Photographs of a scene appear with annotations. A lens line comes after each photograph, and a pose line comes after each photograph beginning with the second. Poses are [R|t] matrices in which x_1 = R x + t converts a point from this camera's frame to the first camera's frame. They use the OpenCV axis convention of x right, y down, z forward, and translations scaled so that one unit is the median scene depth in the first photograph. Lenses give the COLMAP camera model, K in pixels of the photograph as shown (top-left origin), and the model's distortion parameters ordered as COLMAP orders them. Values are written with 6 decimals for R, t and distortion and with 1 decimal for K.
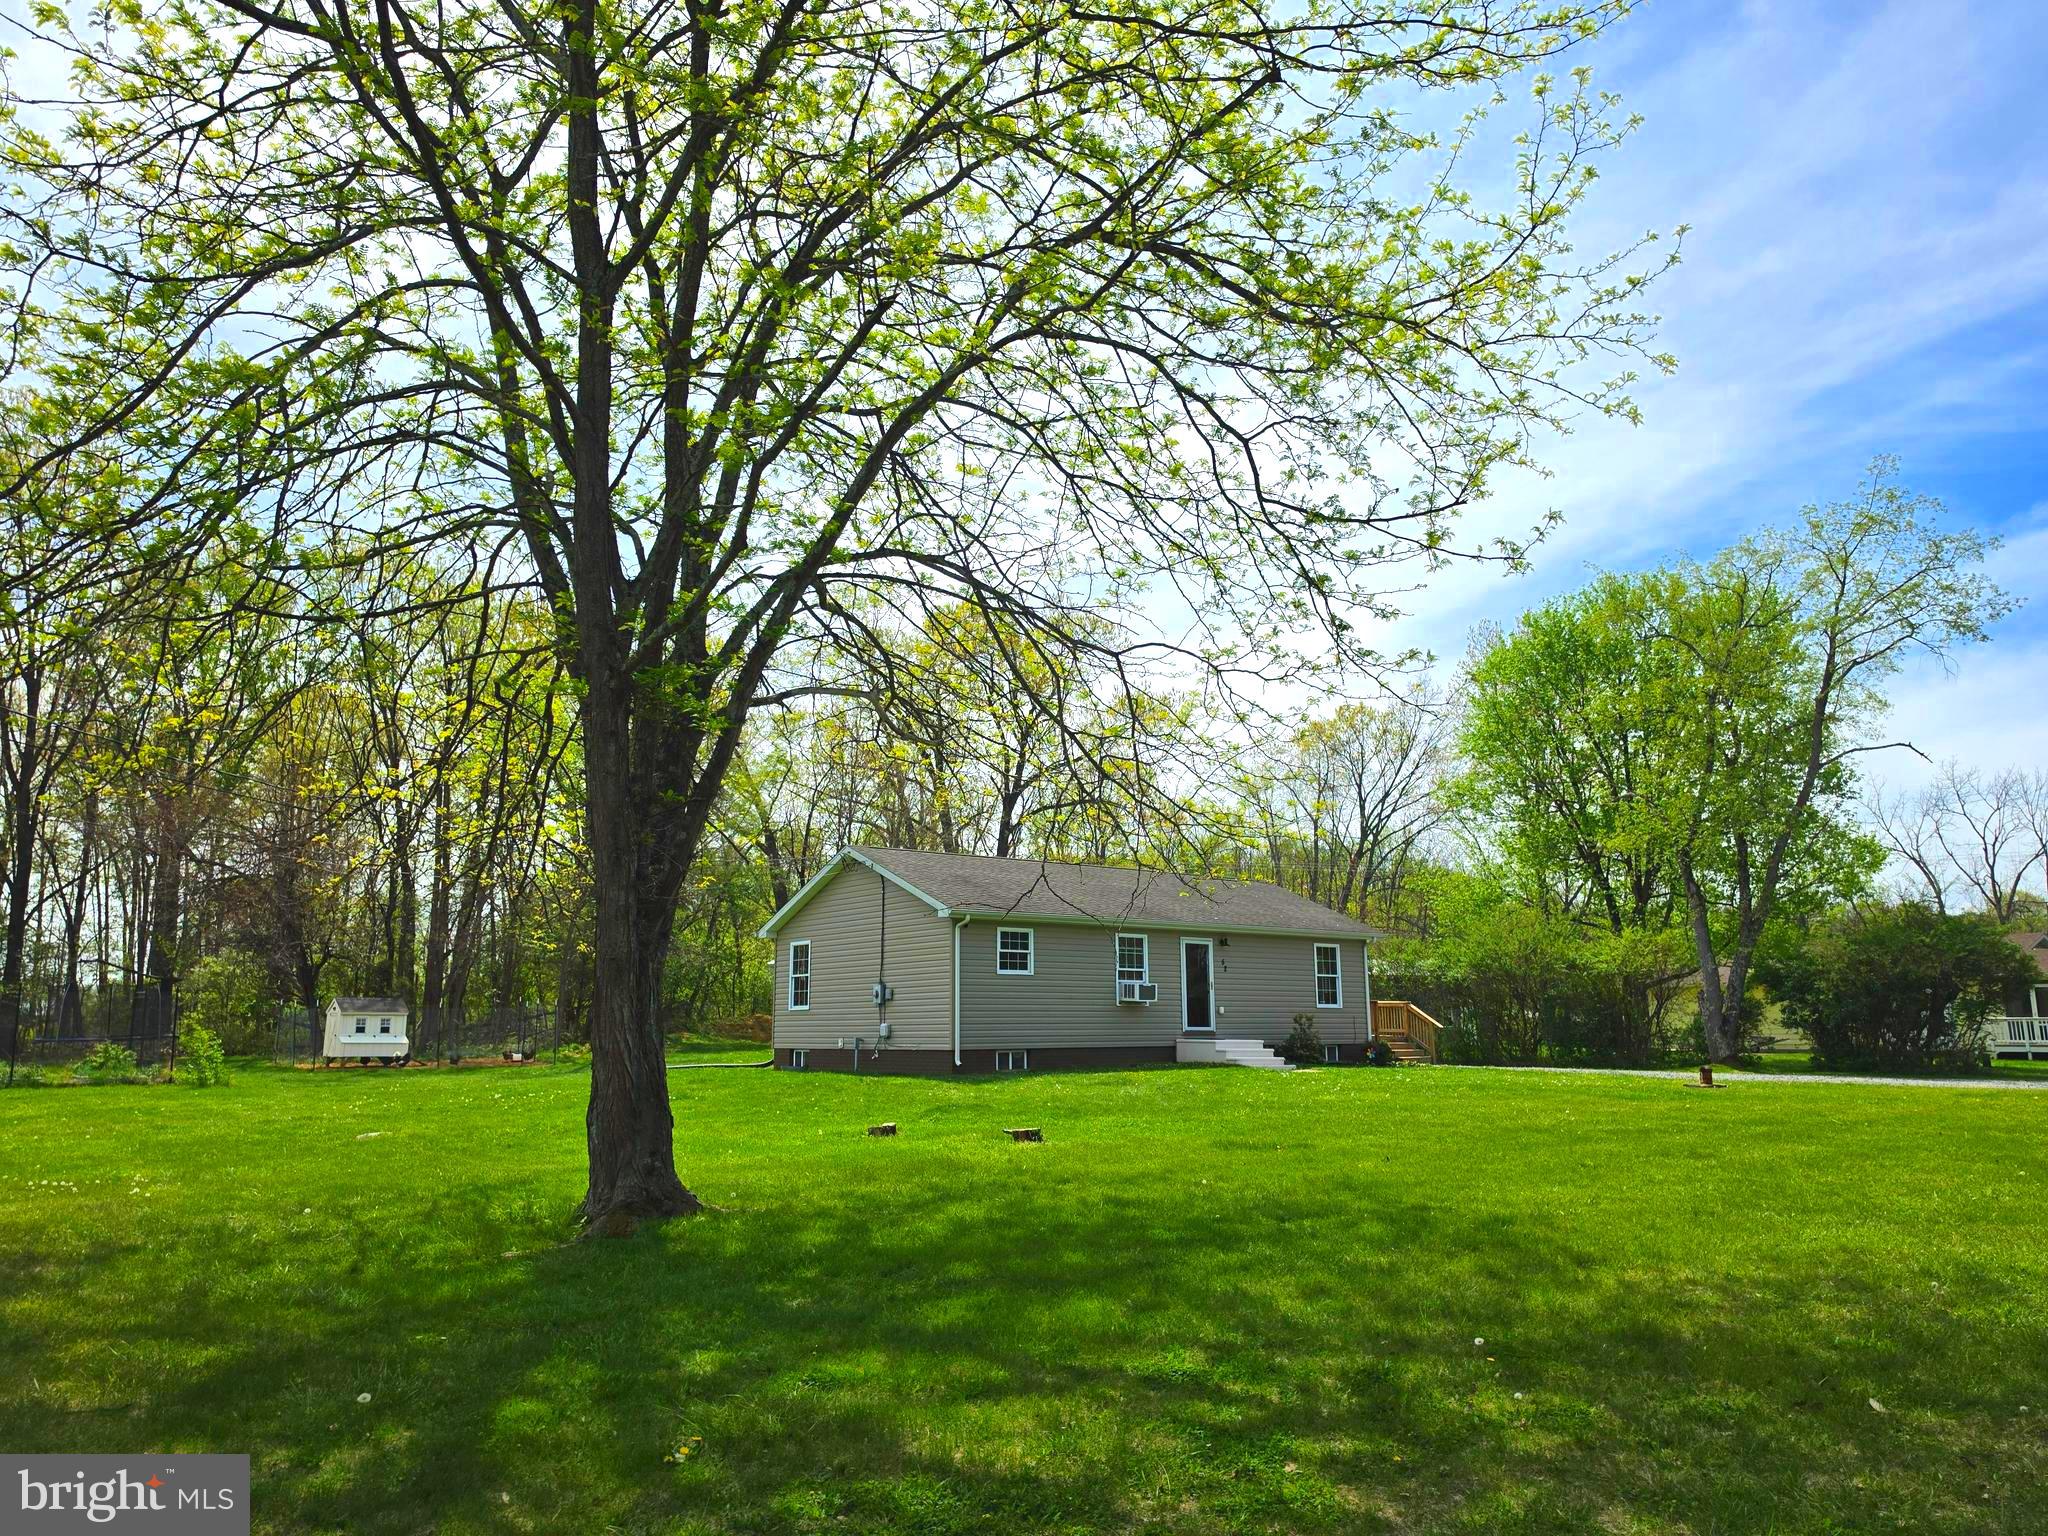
lens RADIAL K [[1409.3, 0, 1032.8], [0, 1409.3, 769.2], [0, 0, 1]] dist [0.089498, -0.113583]
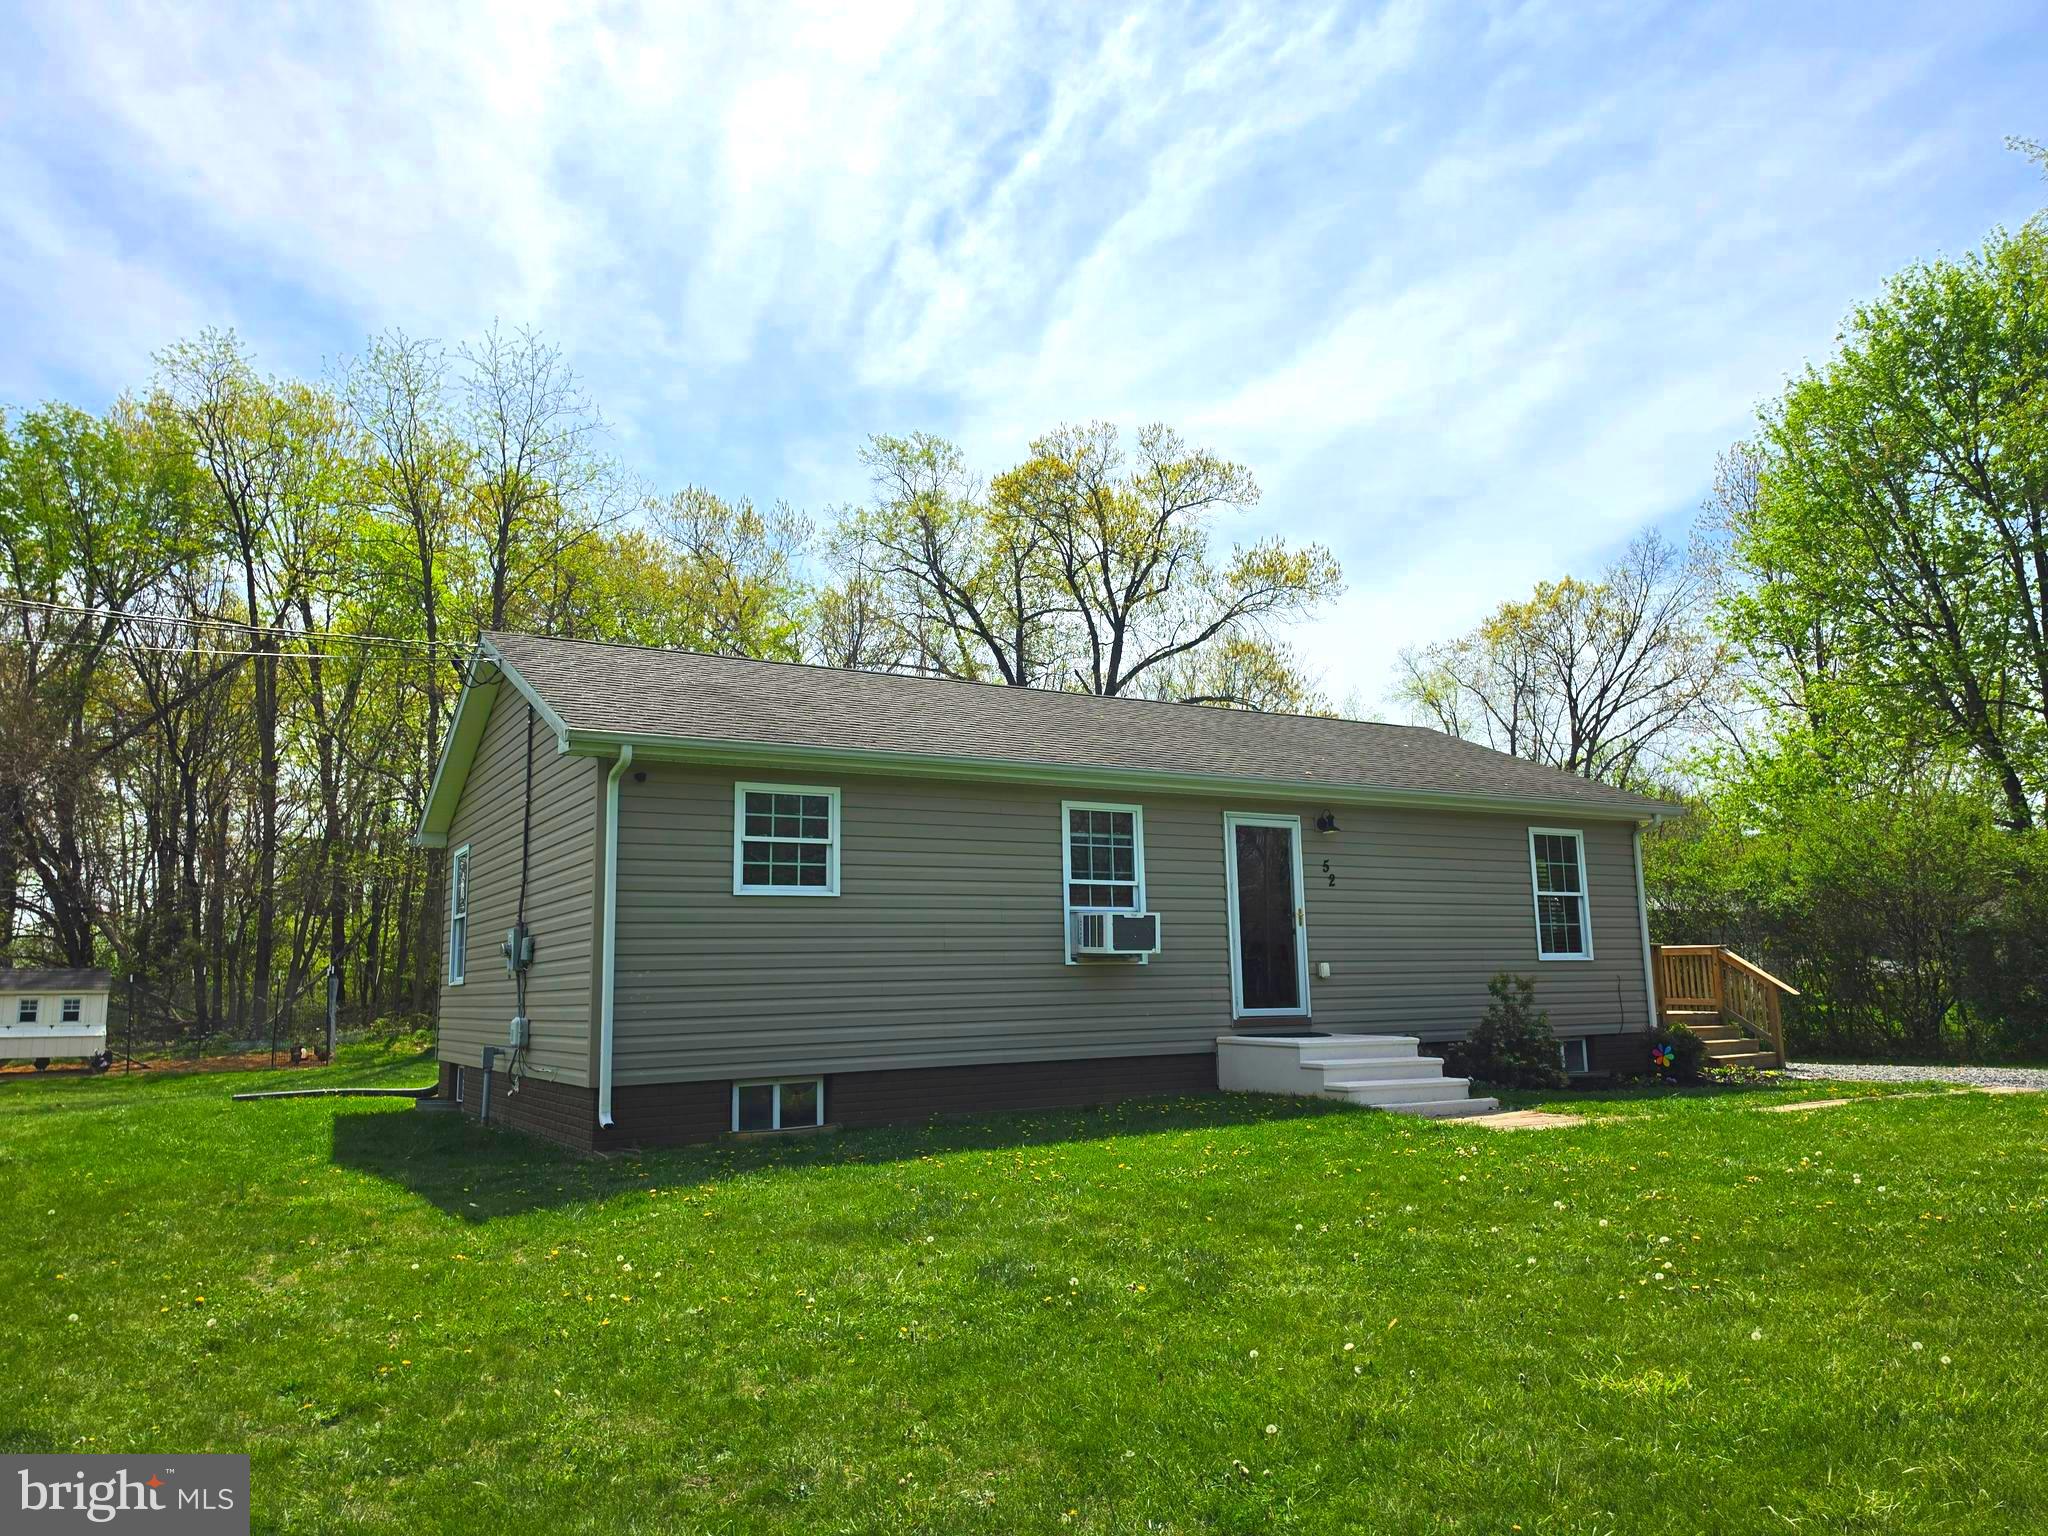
lens RADIAL K [[1409.3, 0, 1032.8], [0, 1409.3, 769.2], [0, 0, 1]] dist [0.089498, -0.113583]
pose [[0.991407, -0.034975, -0.126050, 0.093055], [0.038781, 0.998859, 0.027863, 0.082922], [0.124932, -0.032512, 0.991633, 0.499292]]
